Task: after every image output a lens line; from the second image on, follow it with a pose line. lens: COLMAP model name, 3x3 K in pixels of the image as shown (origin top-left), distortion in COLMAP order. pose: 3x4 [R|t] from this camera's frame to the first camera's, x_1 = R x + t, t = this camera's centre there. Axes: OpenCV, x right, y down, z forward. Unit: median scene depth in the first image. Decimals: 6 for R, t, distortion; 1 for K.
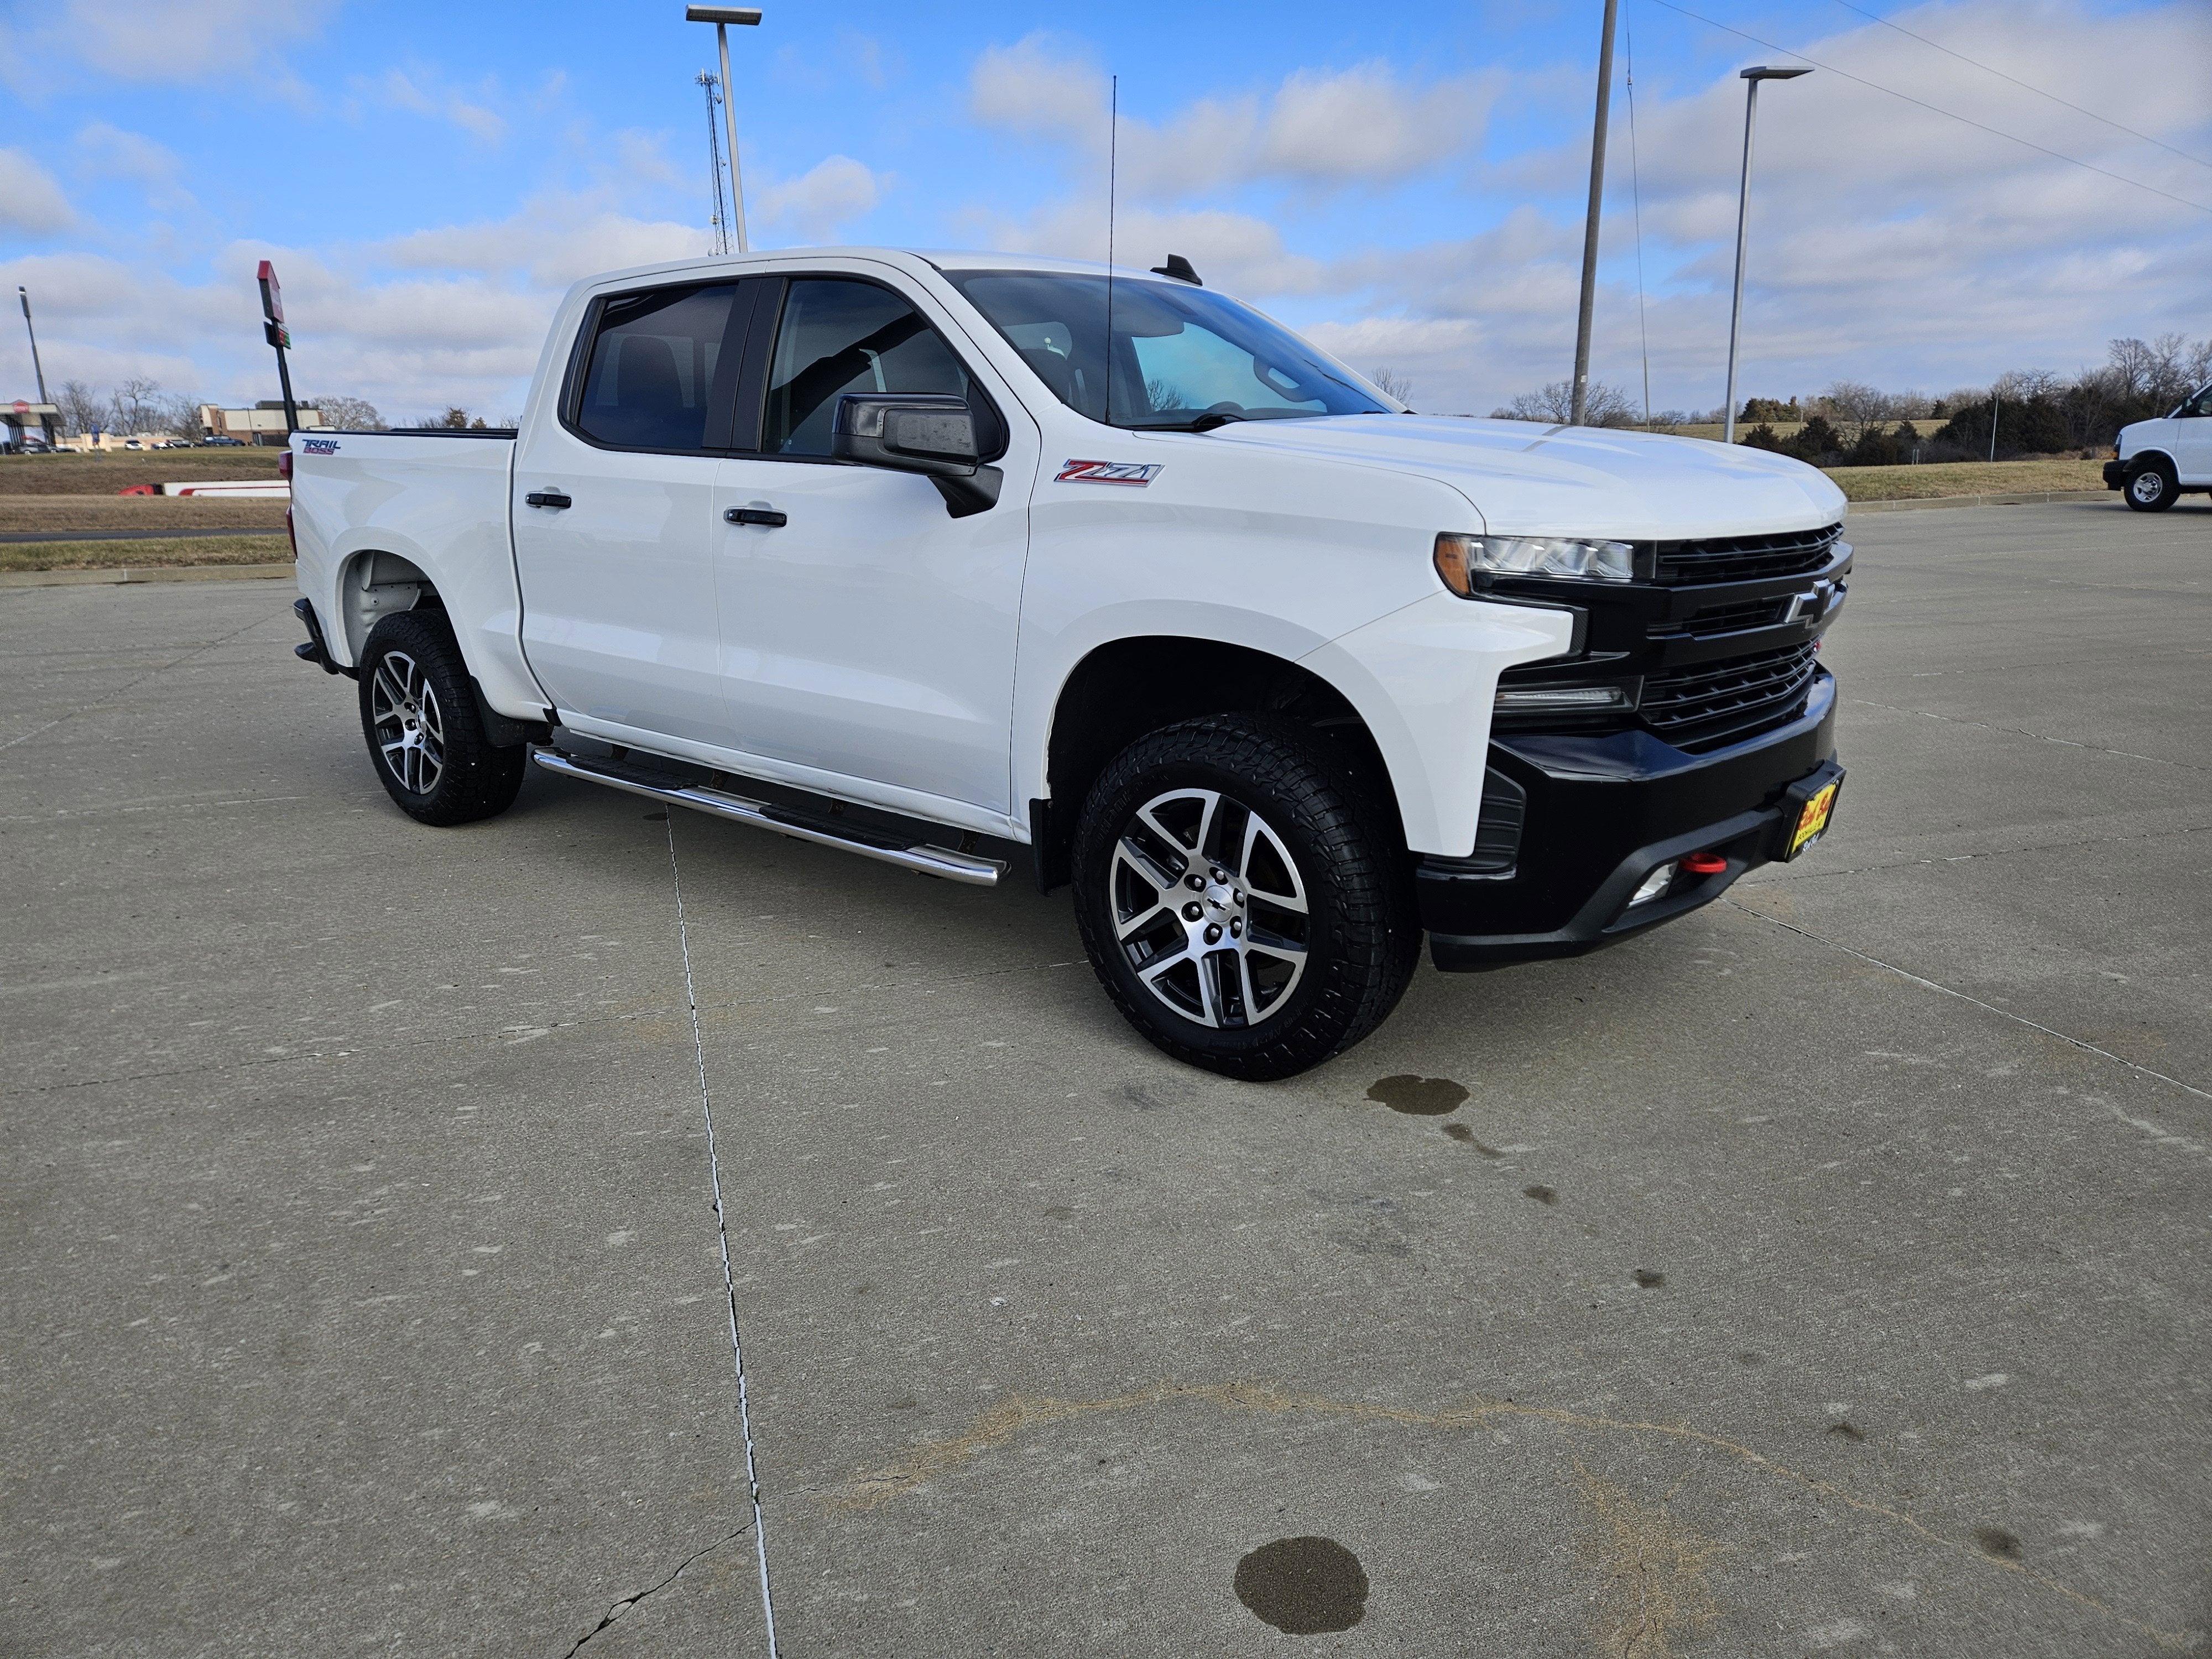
lens RADIAL K [[1458.3, 0, 1092.1], [0, 1458.3, 801.6], [0, 0, 1]] dist [0.082737, -0.070969]
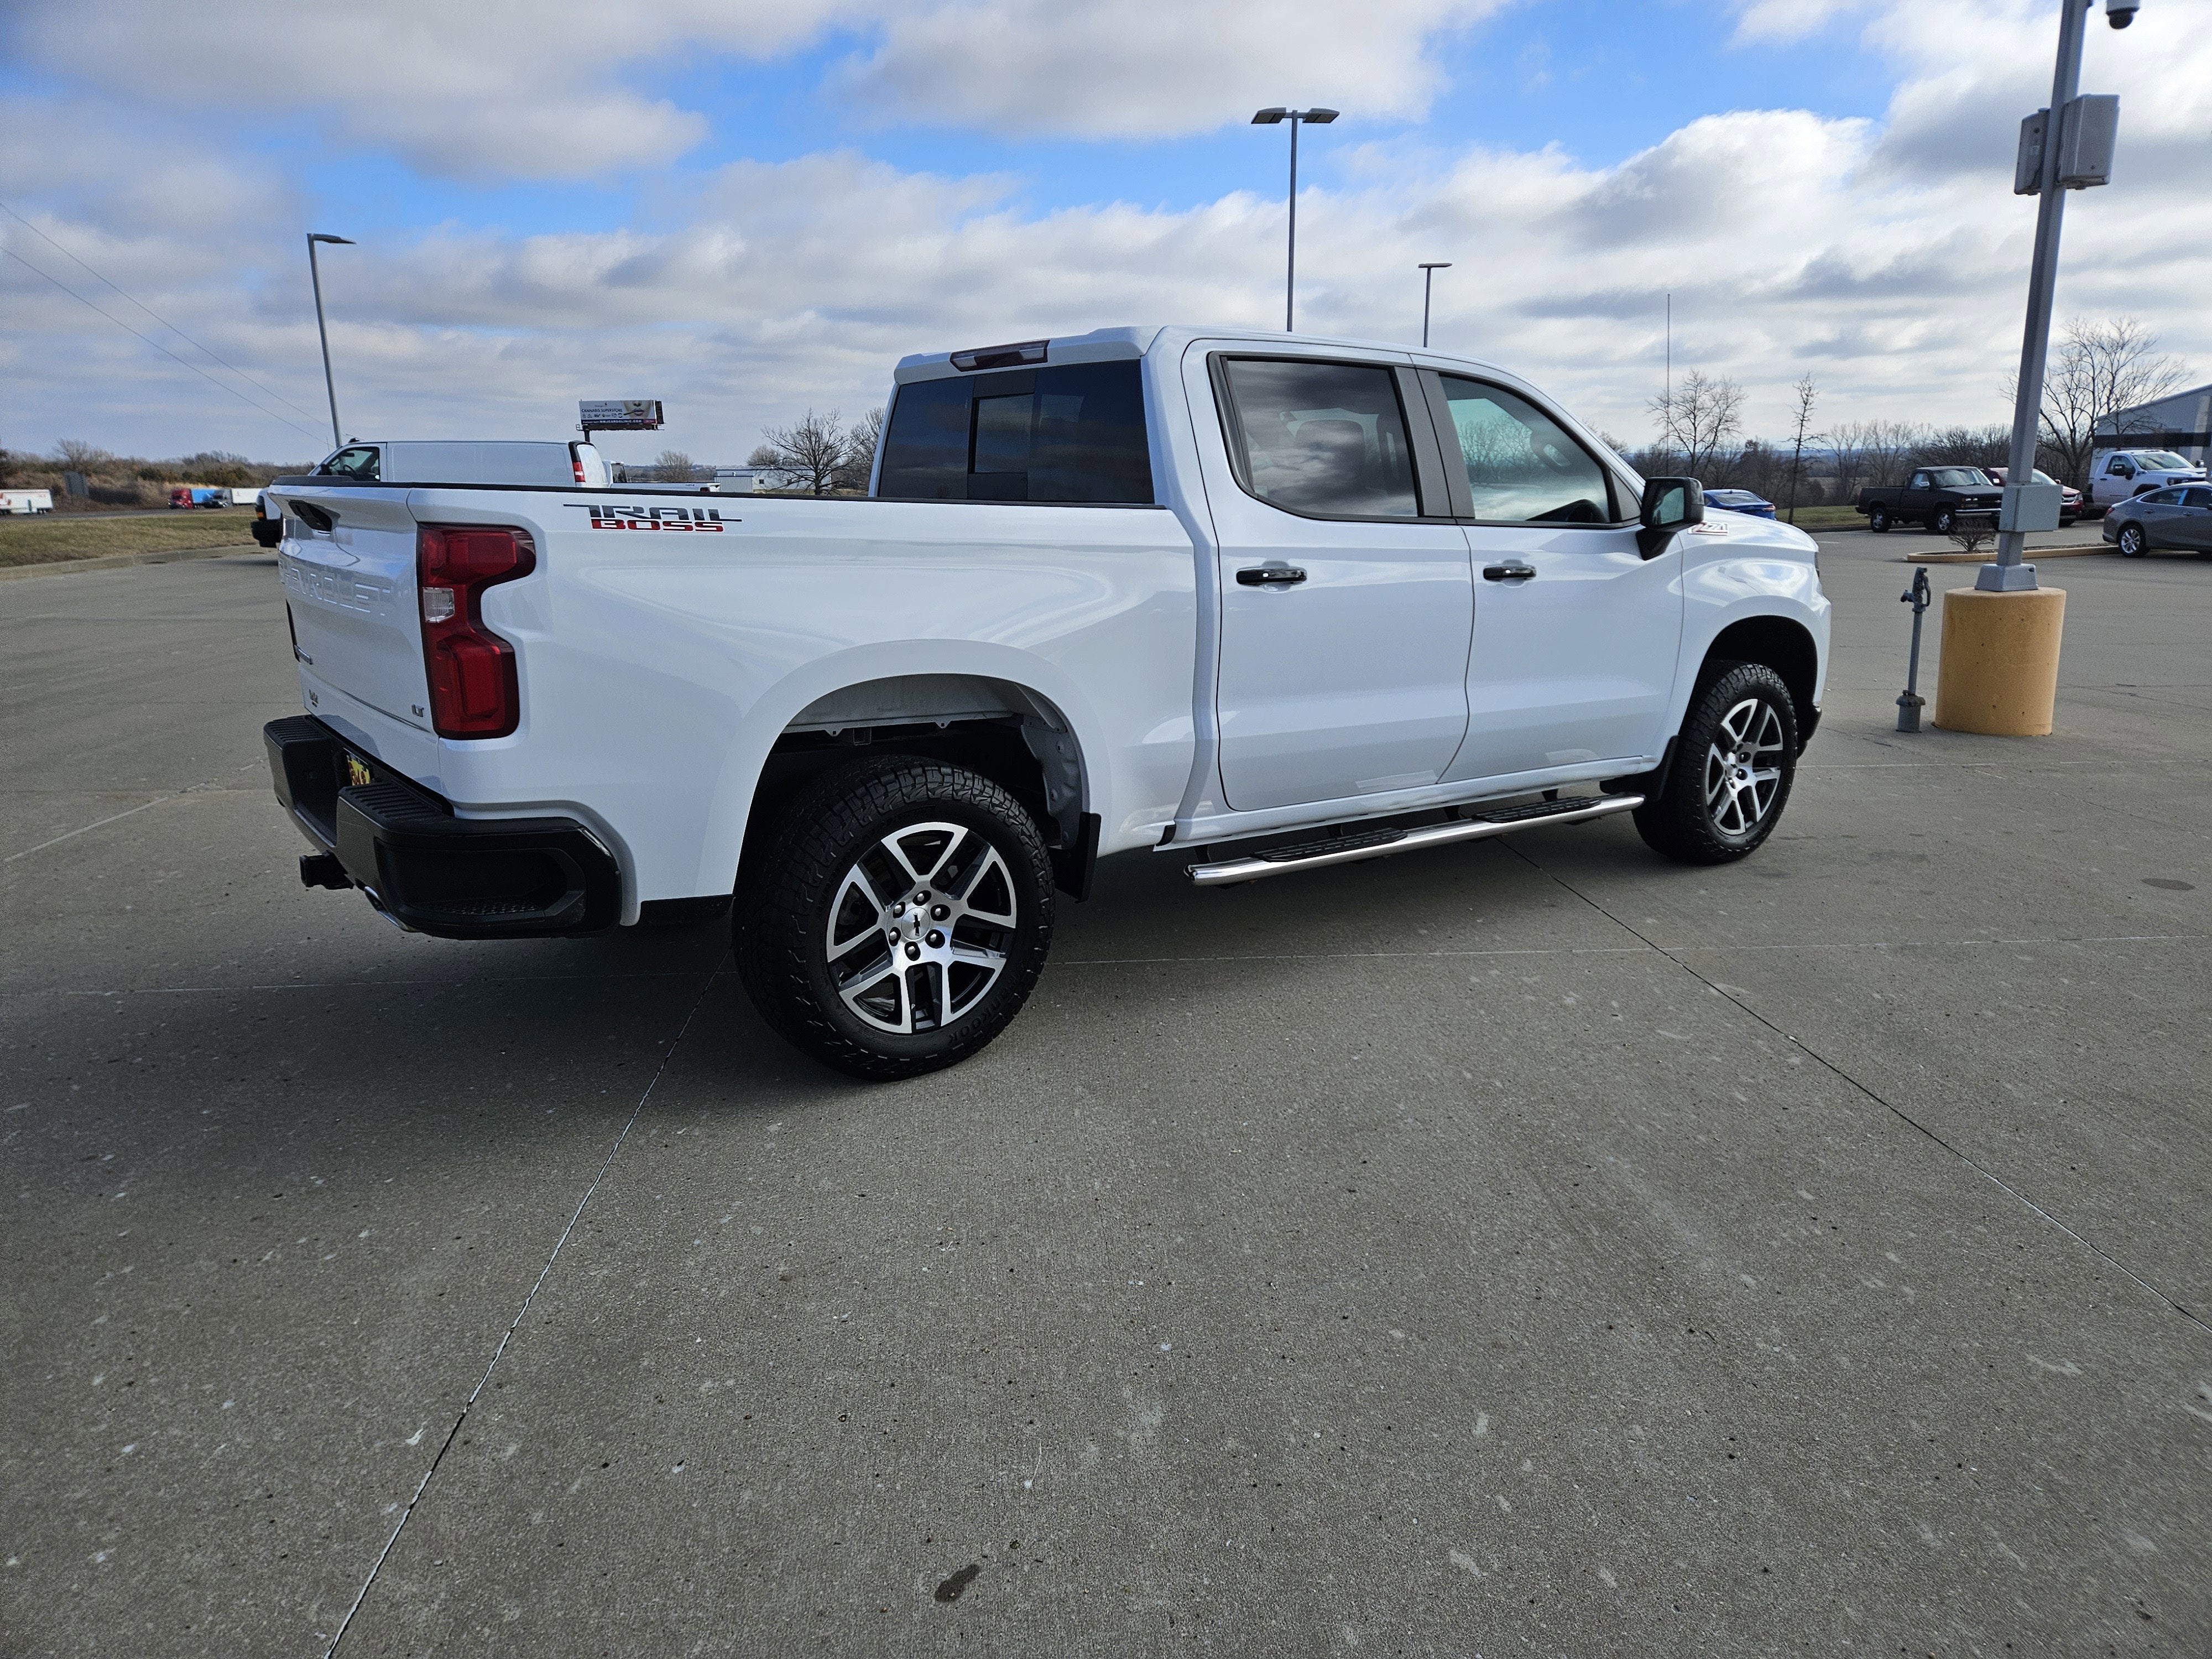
lens RADIAL K [[1467.1, 0, 1101.8], [0, 1467.1, 808.7], [0, 0, 1]] dist [0.085631, -0.079161]
pose [[0.218550, -0.191960, 0.956759, -1.542732], [0.223419, 0.964260, 0.142430, -0.262011], [-0.949905, 0.182630, 0.253626, 1.073849]]
